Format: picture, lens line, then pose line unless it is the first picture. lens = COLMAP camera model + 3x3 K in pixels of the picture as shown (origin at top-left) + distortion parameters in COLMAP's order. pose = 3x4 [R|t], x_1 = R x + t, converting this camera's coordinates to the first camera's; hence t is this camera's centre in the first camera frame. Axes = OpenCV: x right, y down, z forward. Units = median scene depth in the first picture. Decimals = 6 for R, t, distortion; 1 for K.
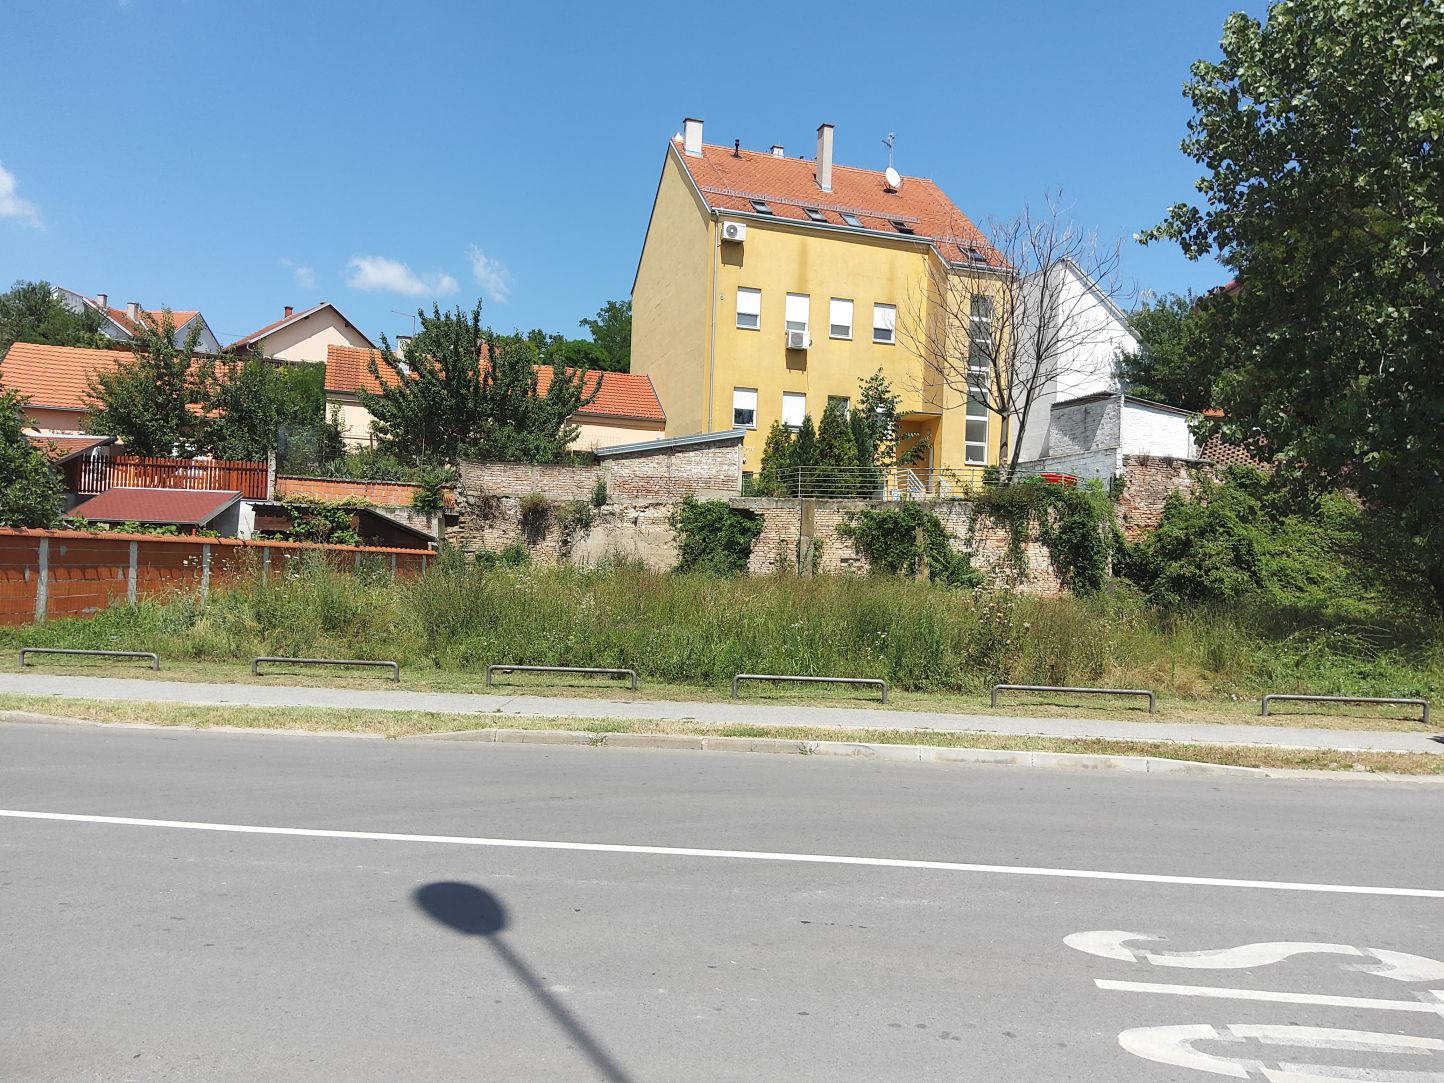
lens RADIAL K [[1097.0, 0, 717.5], [0, 1097.0, 531.8], [0, 0, 1]] dist [0.108973, -0.176901]
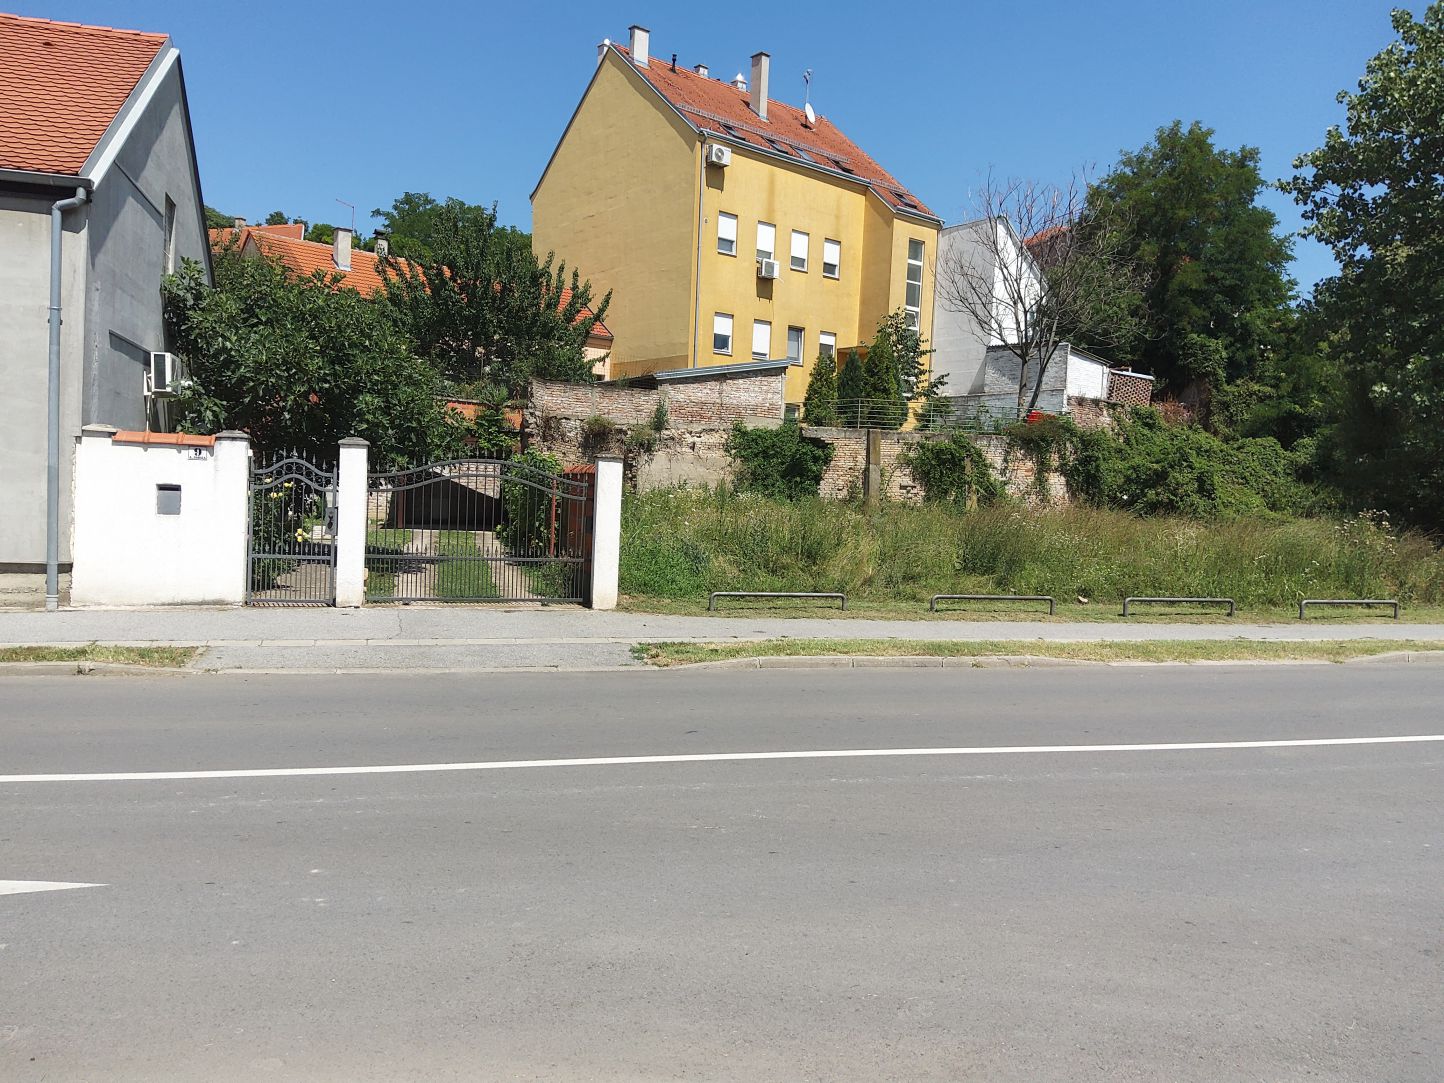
lens RADIAL K [[1097.0, 0, 717.5], [0, 1097.0, 531.8], [0, 0, 1]] dist [0.108973, -0.176901]
pose [[0.932337, -0.009089, 0.361476, -0.418974], [-0.020803, 0.996680, 0.078718, -0.011279], [-0.360991, -0.080911, 0.929053, 0.043746]]
